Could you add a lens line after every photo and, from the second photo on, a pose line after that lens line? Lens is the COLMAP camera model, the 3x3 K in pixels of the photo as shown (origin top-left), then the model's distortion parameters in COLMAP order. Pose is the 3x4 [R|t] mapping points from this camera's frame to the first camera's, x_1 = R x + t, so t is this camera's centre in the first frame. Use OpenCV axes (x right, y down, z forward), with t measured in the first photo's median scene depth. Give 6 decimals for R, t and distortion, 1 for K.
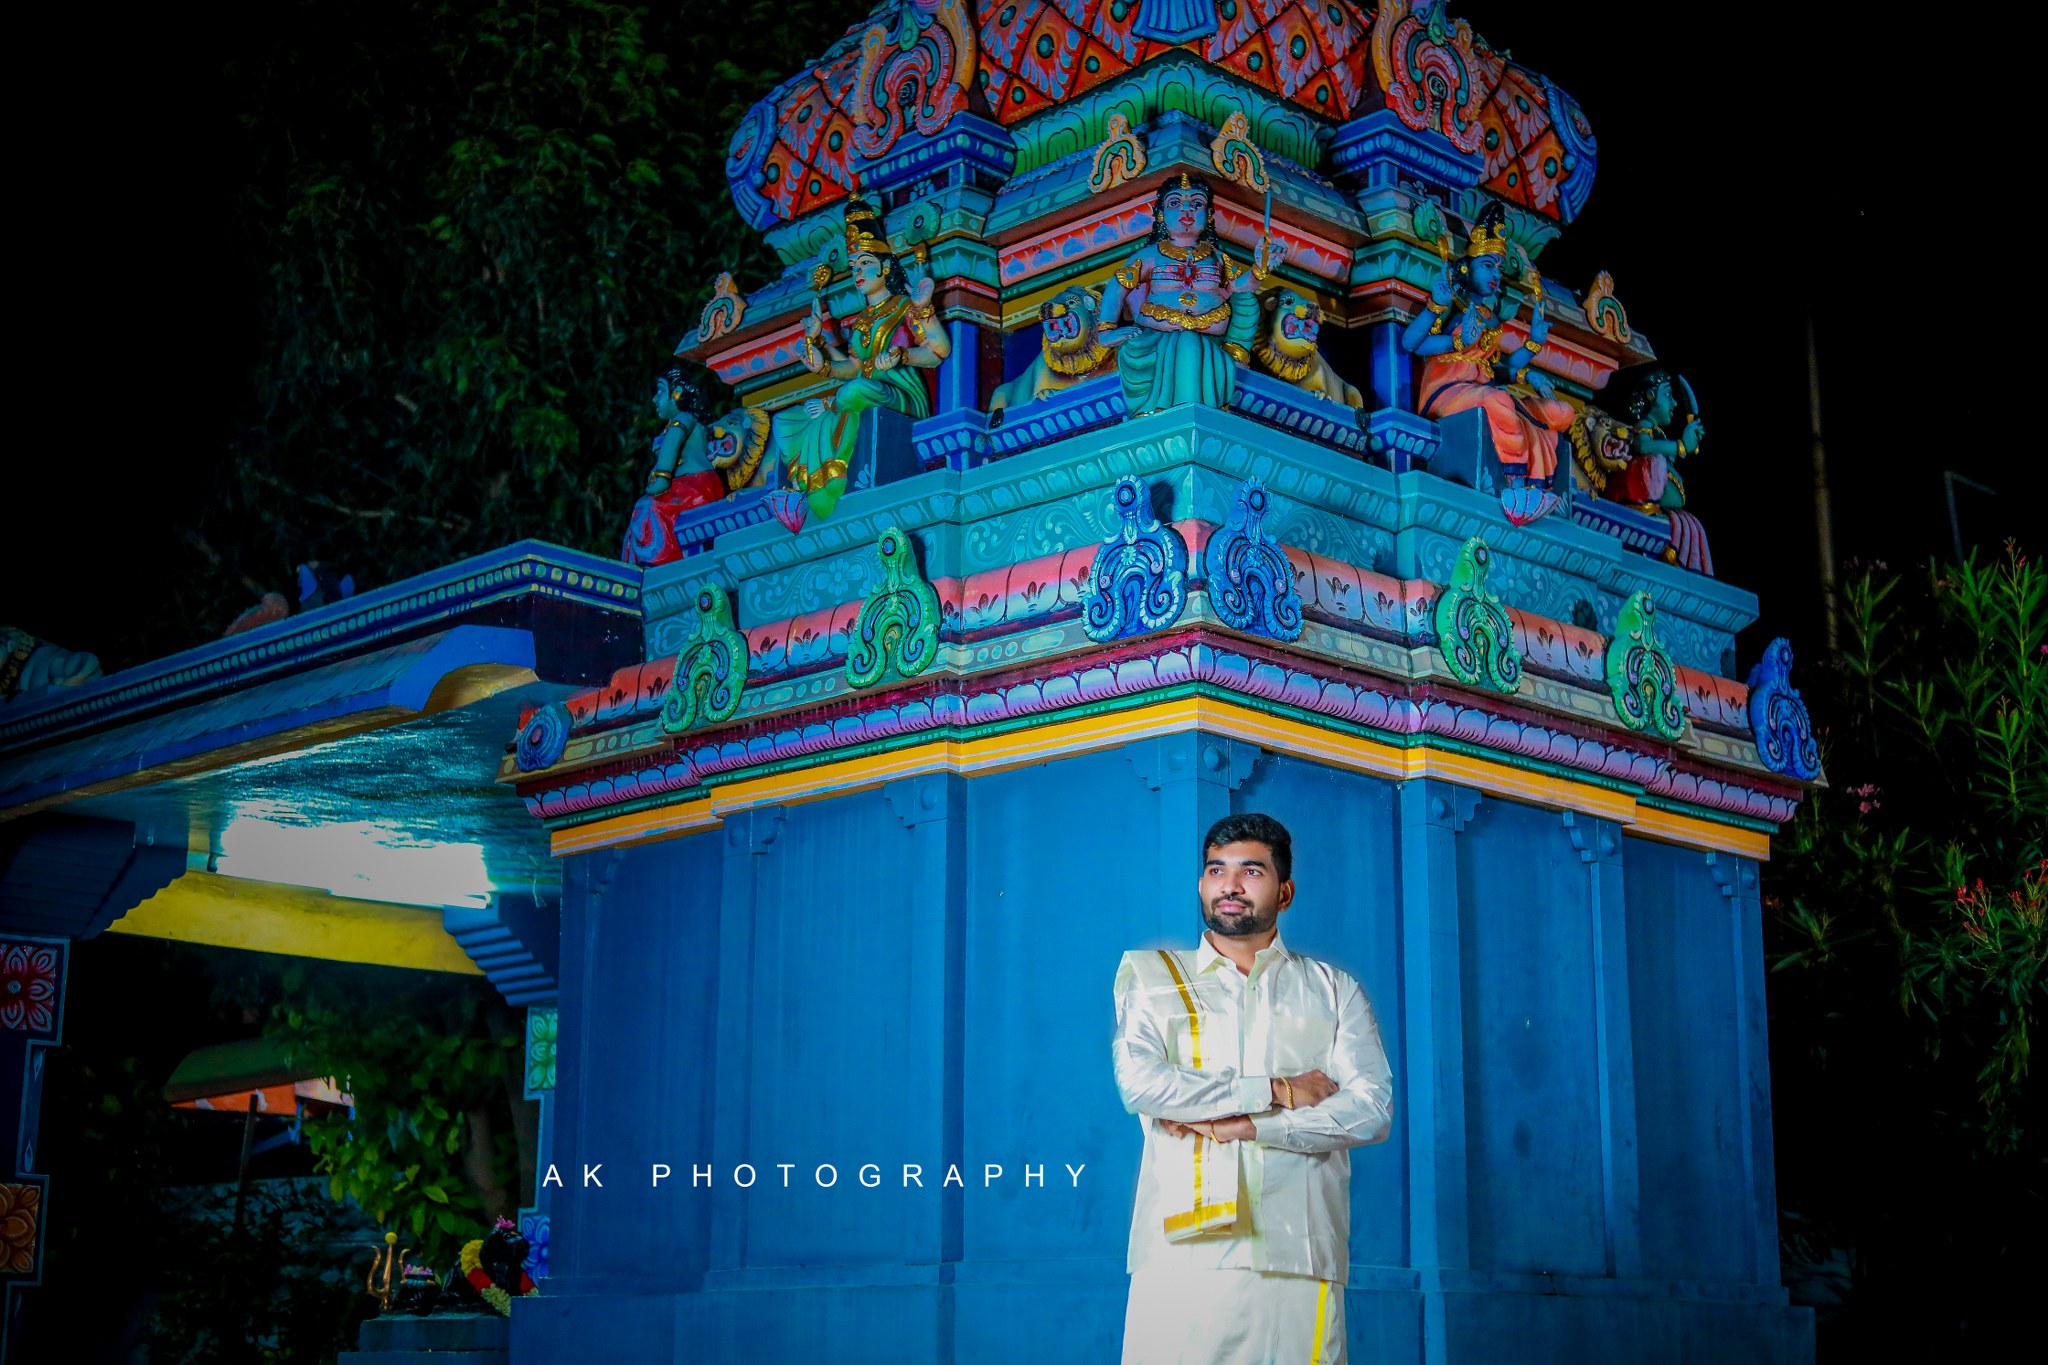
lens RADIAL K [[2986.0, 0, 1024.0], [0, 2986.0, 682.5], [0, 0, 1]] dist [-0.012480, 0.053229]
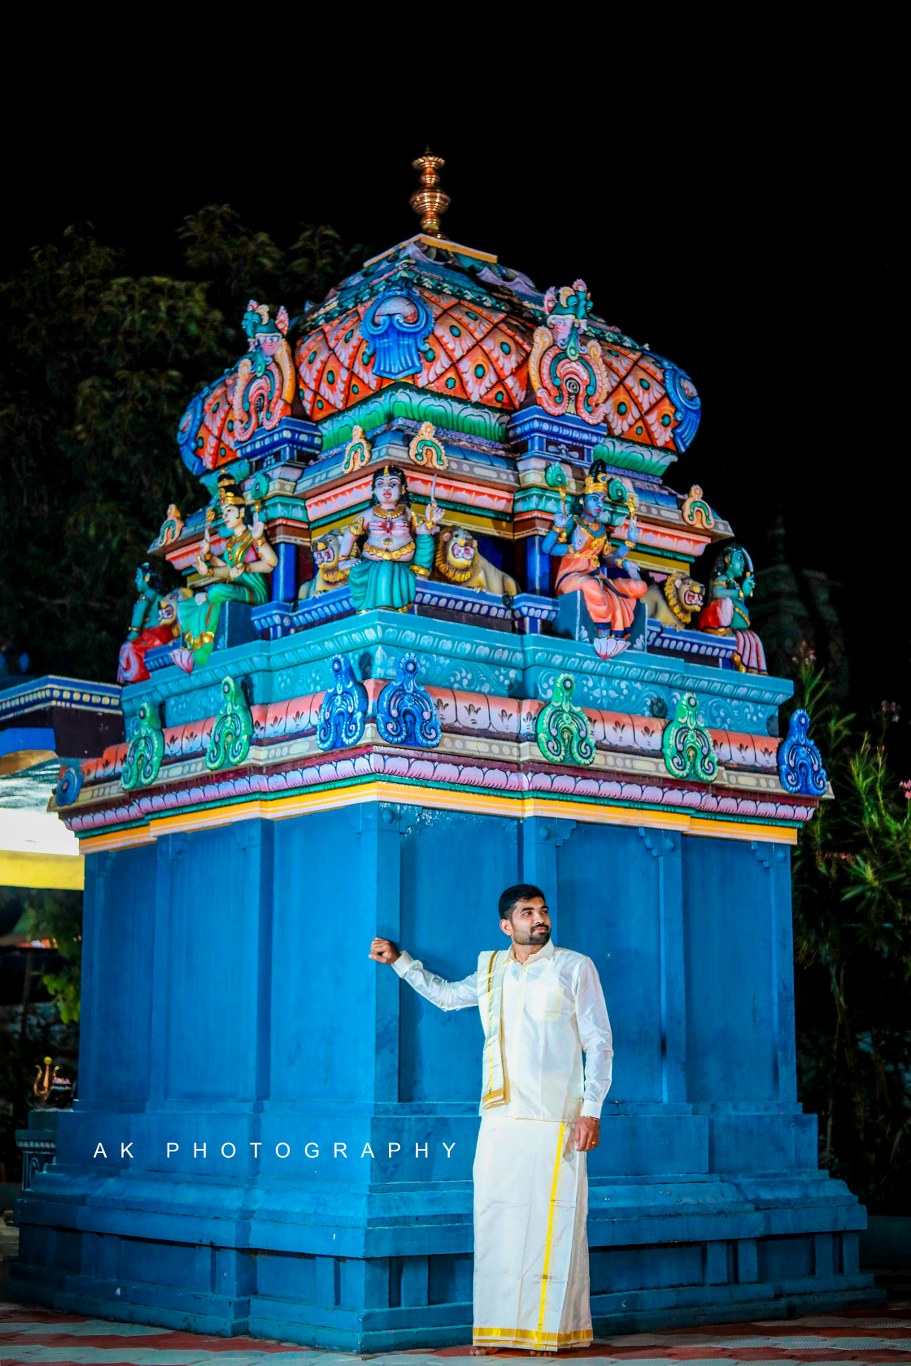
lens RADIAL K [[2135.8, 0, 455.5], [0, 2135.8, 683.0], [0, 0, 1]] dist [-0.021638, -0.073464]
pose [[0.992878, -0.026677, -0.116113, 0.213439], [0.031202, 0.998816, 0.037329, -0.083738], [0.114980, -0.040686, 0.992534, -0.198057]]
